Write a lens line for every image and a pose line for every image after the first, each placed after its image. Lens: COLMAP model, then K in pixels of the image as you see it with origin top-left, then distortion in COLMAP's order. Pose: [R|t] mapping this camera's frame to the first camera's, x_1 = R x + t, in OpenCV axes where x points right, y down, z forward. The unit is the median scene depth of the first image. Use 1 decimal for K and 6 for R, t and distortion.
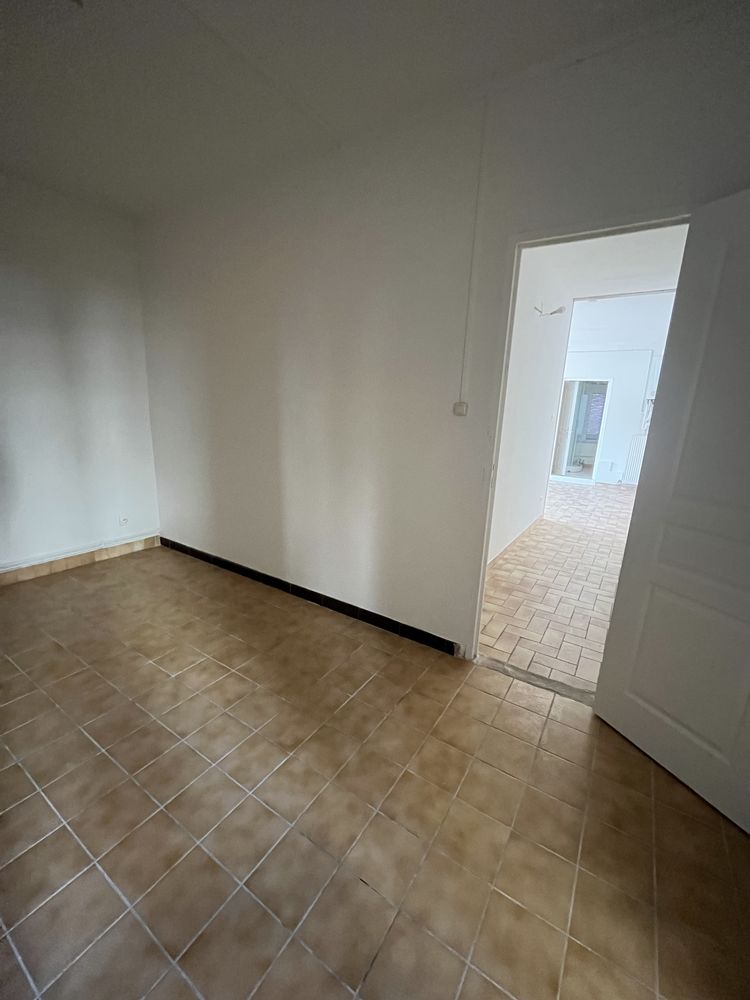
lens RADIAL K [[404.6, 0, 378.2], [0, 404.6, 499.9], [0, 0, 1]] dist [-0.004896, -0.000155]
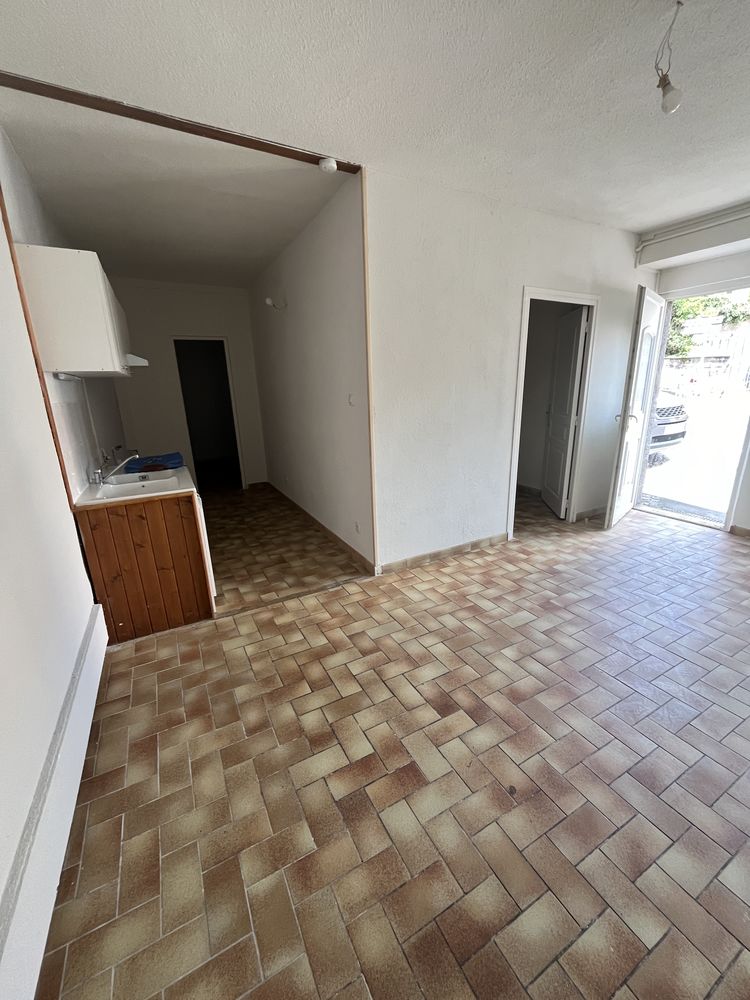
lens RADIAL K [[404.6, 0, 379.9], [0, 404.6, 502.0], [0, 0, 1]] dist [-0.004896, -0.000155]
pose [[-0.477013, 0.224063, -0.849855, 0.987235], [-0.185562, 0.919485, 0.346574, -0.288111], [0.859084, 0.323021, -0.397029, 1.354467]]
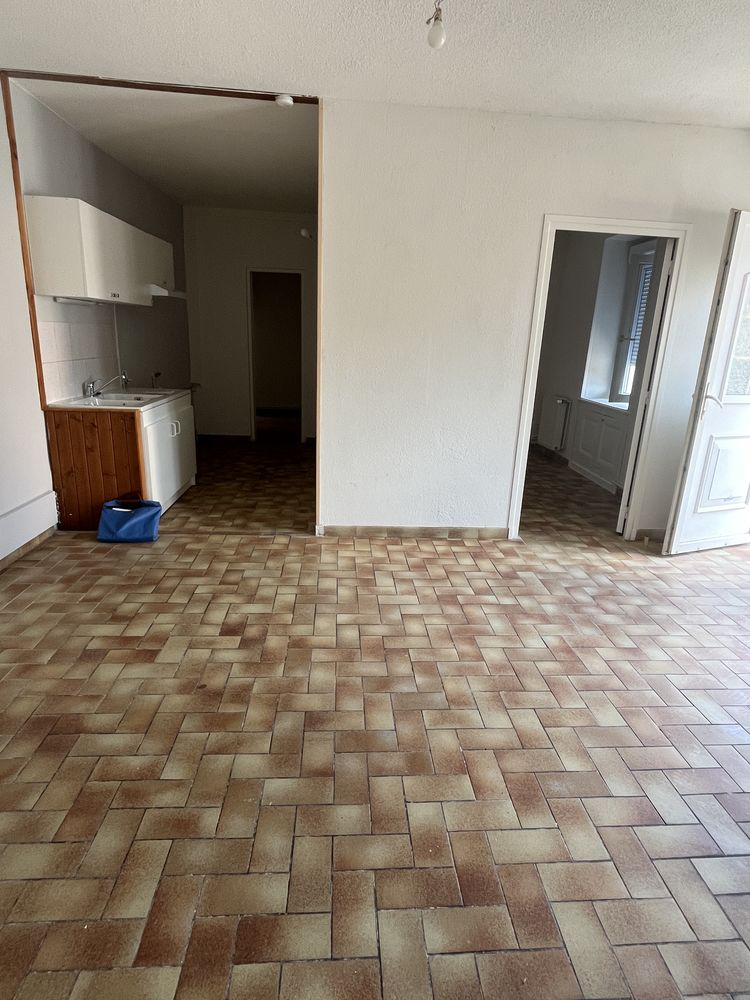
lens RADIAL K [[560.4, 0, 381.4], [0, 560.4, 503.0], [0, 0, 1]] dist [-0.000898, -0.003270]
pose [[-0.798199, 0.105854, -0.593020, 0.869682], [-0.200720, 0.881448, 0.427505, -0.366424], [0.567970, 0.460265, -0.682325, 1.726772]]
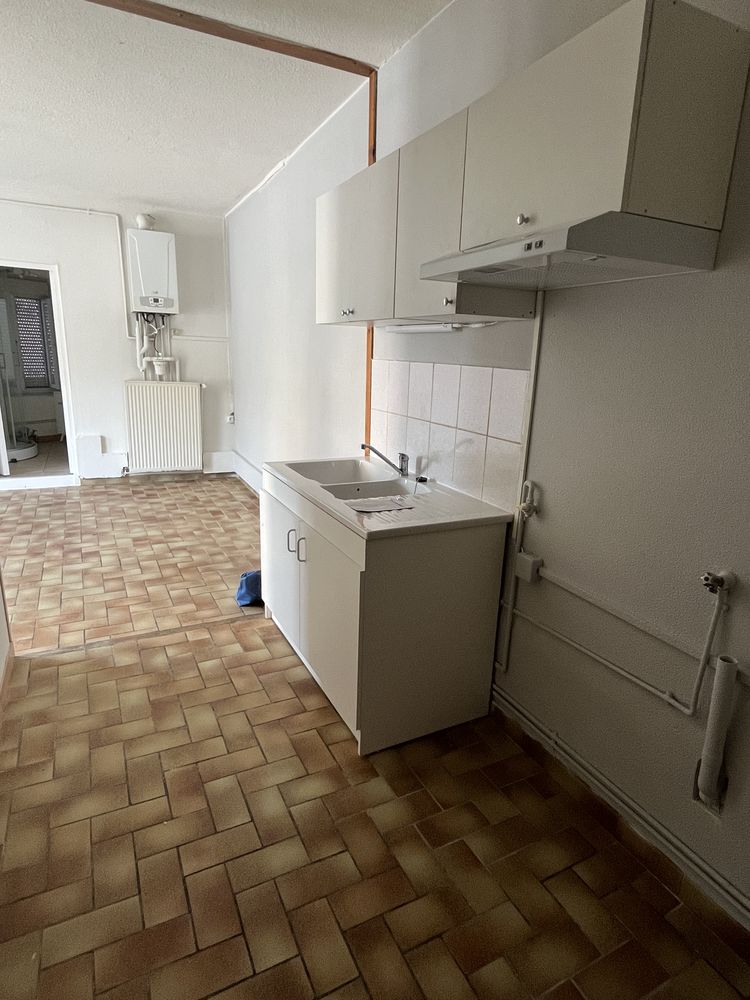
lens RADIAL K [[560.4, 0, 384.5], [0, 560.4, 497.6], [0, 0, 1]] dist [-0.000898, -0.003270]
pose [[0.486159, -0.235423, 0.841562, 0.213993], [0.174305, 0.969800, 0.170603, -0.126697], [-0.856310, 0.063748, 0.512512, 0.533829]]
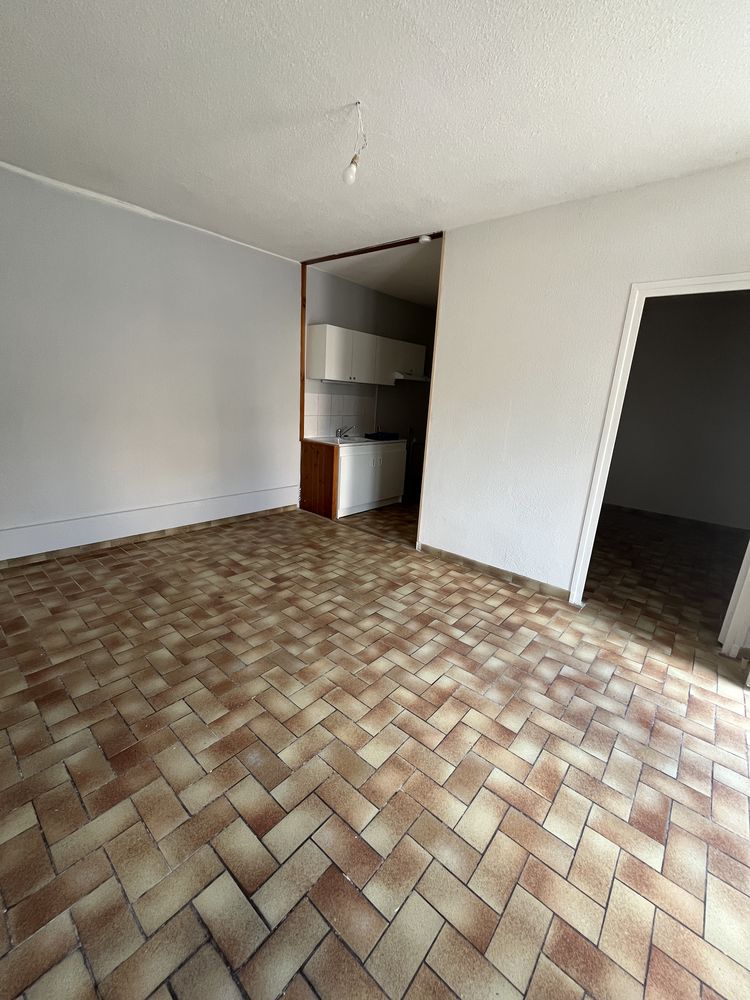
lens RADIAL K [[404.6, 0, 378.0], [0, 404.6, 502.4], [0, 0, 1]] dist [-0.004896, -0.000155]
pose [[-0.986912, -0.124994, 0.101886, 0.463030], [-0.063972, 0.883443, 0.464151, -0.400184], [-0.148026, 0.451559, -0.879877, 1.804360]]
